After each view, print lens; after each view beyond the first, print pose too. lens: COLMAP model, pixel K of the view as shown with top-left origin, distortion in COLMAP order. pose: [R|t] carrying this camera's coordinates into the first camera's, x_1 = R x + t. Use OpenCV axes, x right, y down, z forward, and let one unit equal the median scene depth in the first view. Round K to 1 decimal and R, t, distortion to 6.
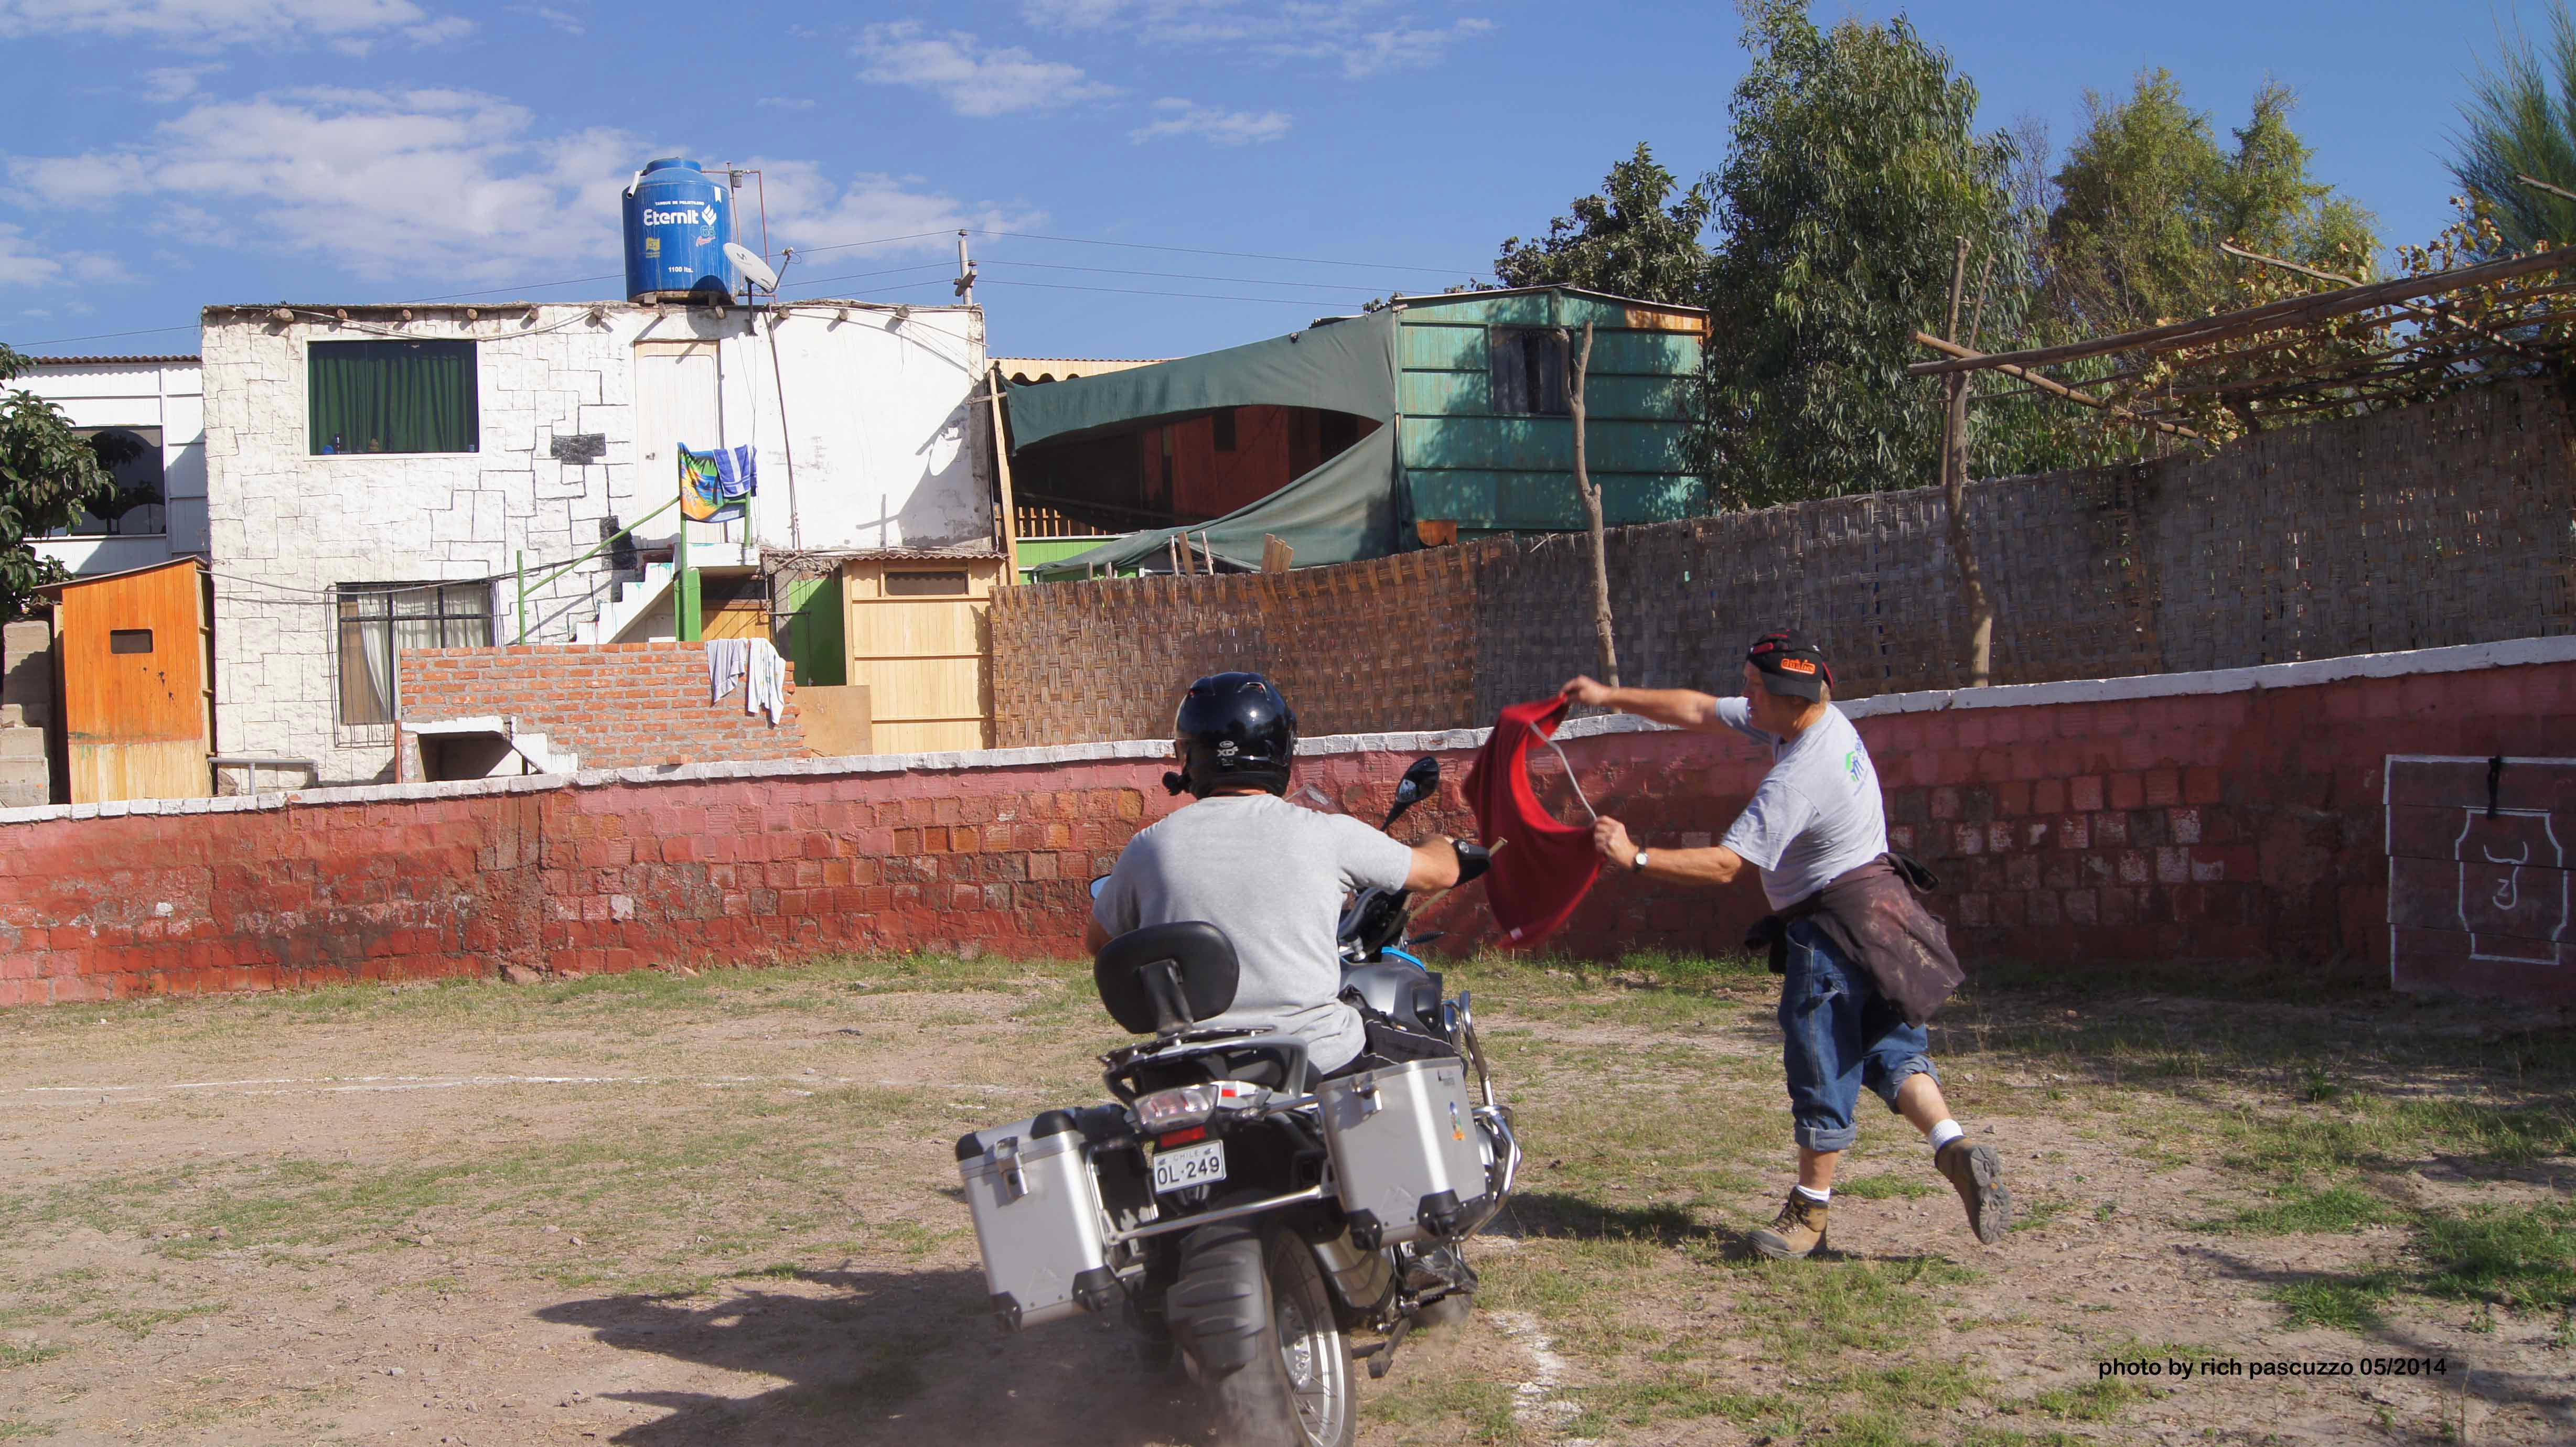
lens RADIAL K [[2618.0, 0, 1288.0], [0, 2618.0, 723.5], [0, 0, 1]] dist [-0.017714, -0.002103]
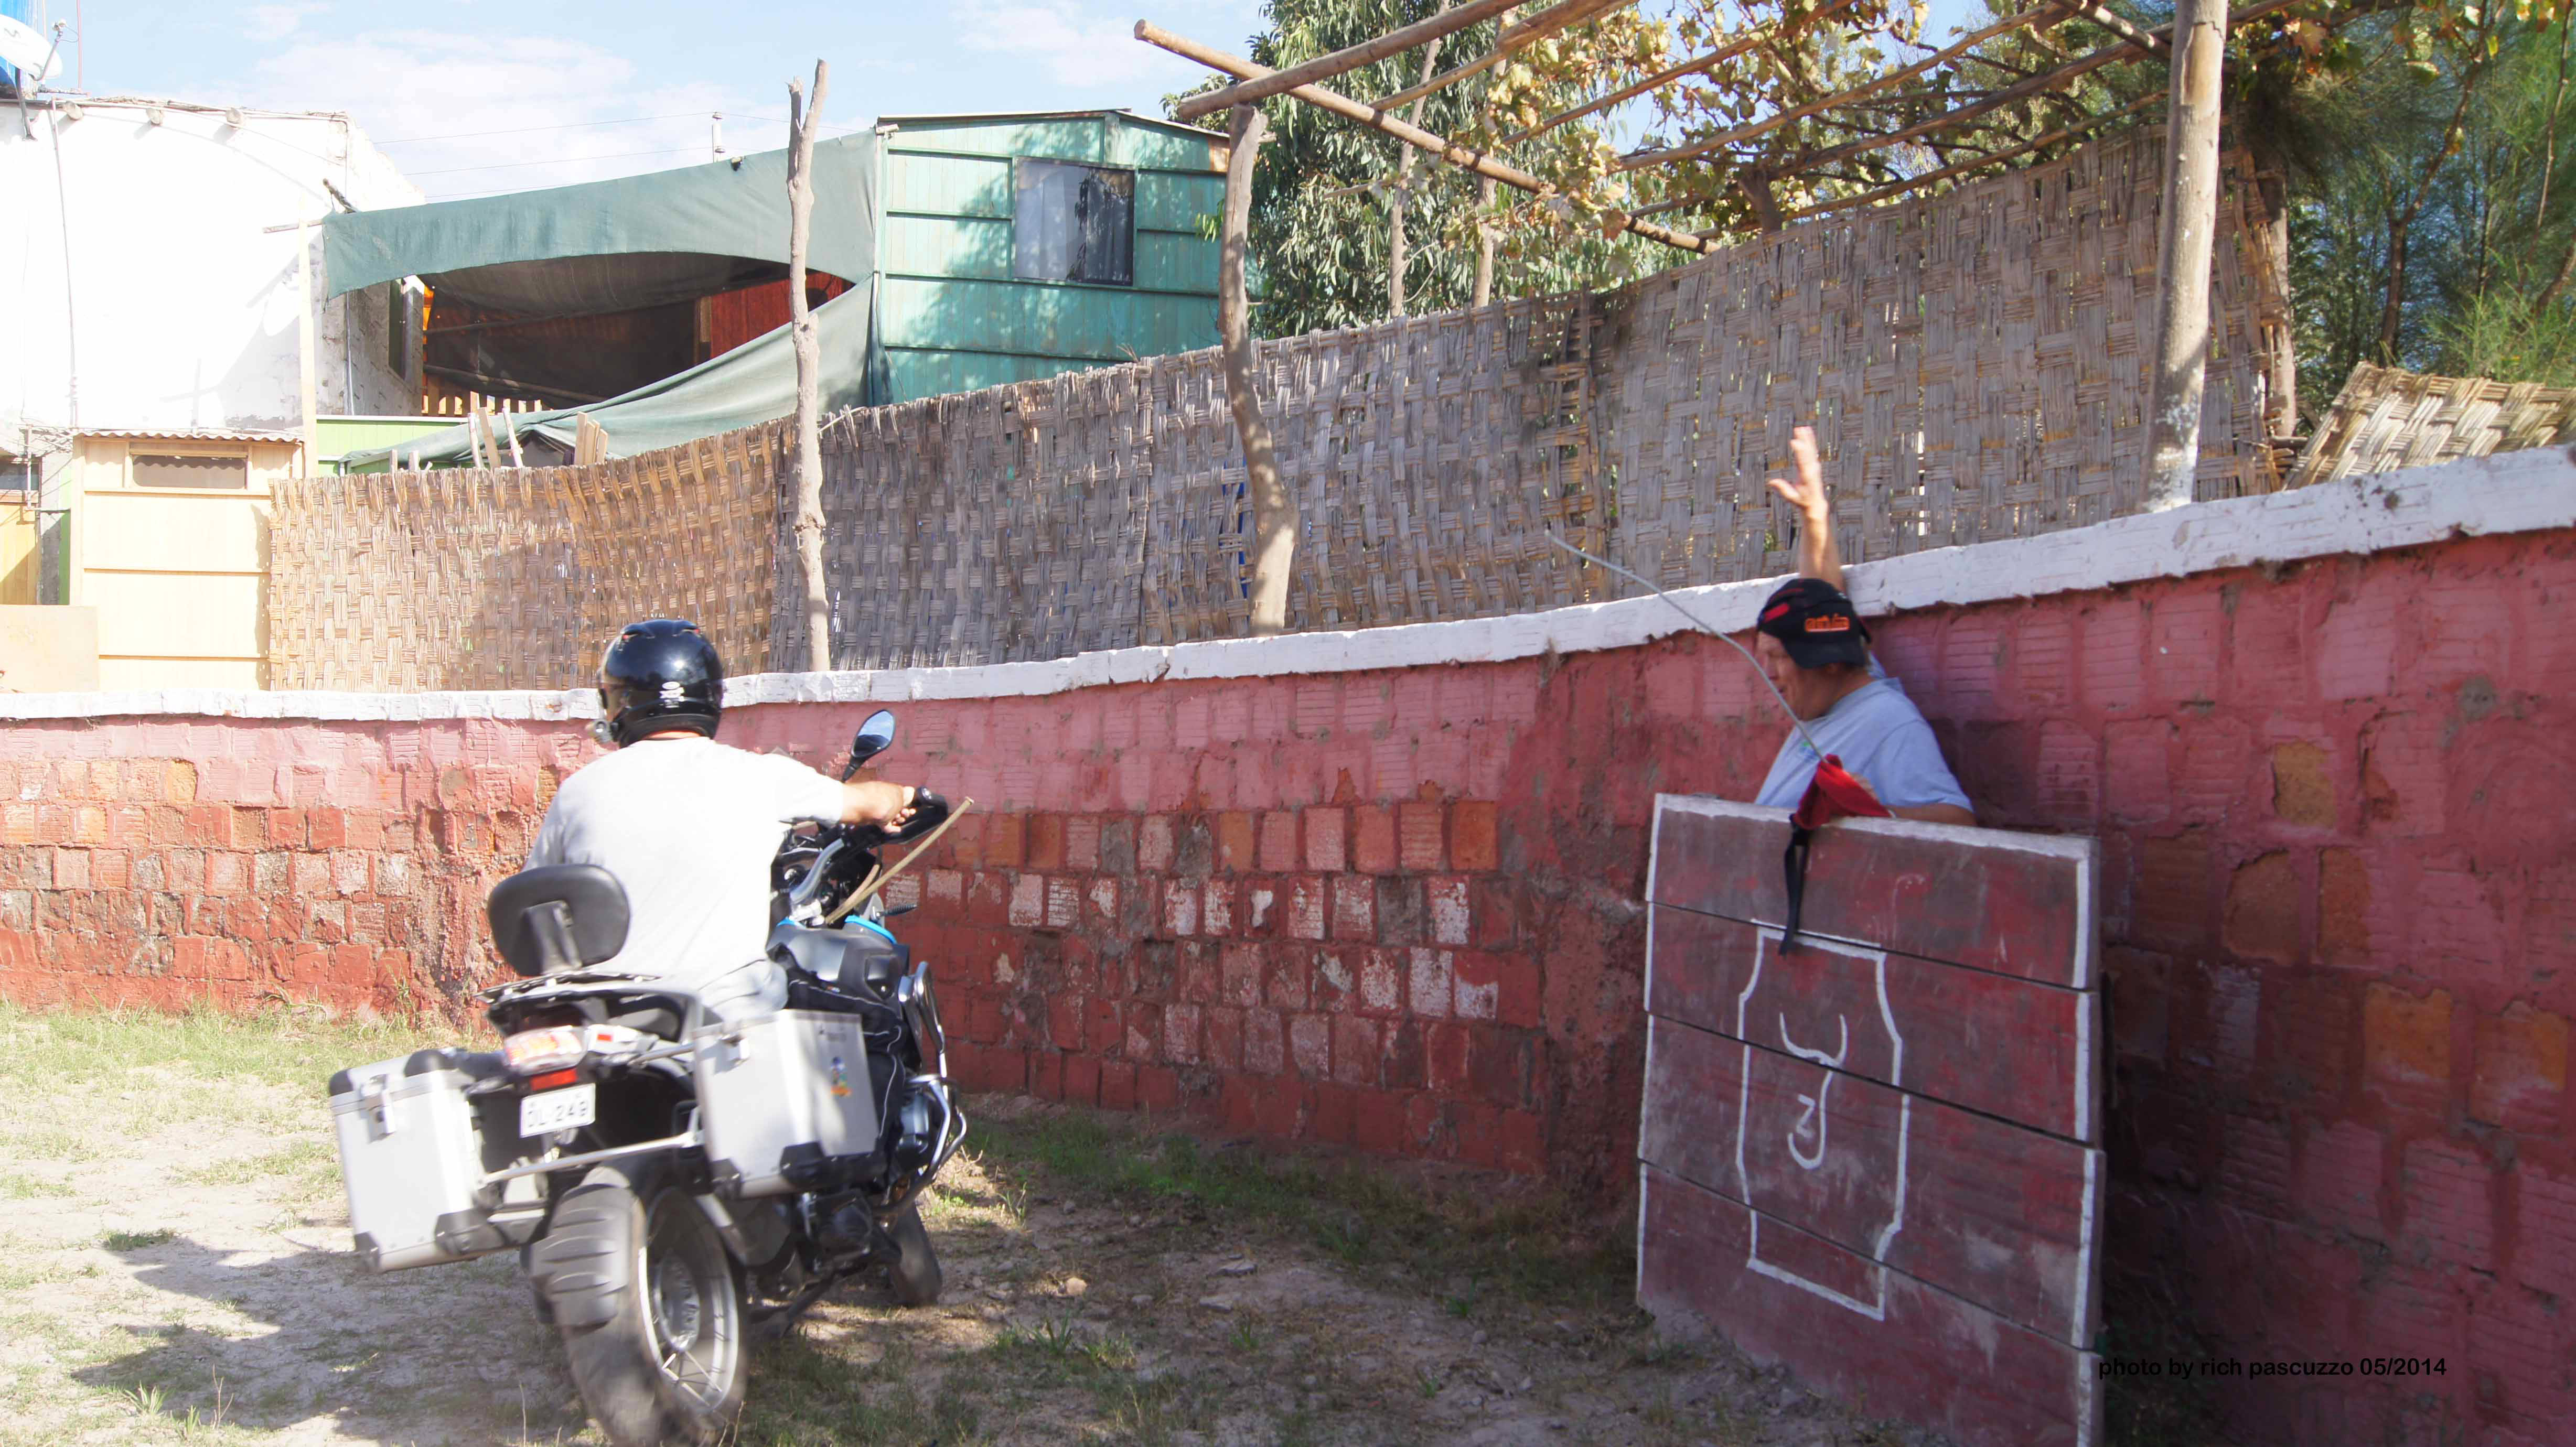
lens RADIAL K [[2543.4, 0, 1288.0], [0, 2543.4, 723.5], [0, 0, 1]] dist [-0.013912, -0.013221]
pose [[0.997941, 0.043042, -0.047554, 0.245452], [-0.042813, 0.999066, 0.005826, -0.000228], [0.047760, -0.003778, 0.998852, 0.356734]]
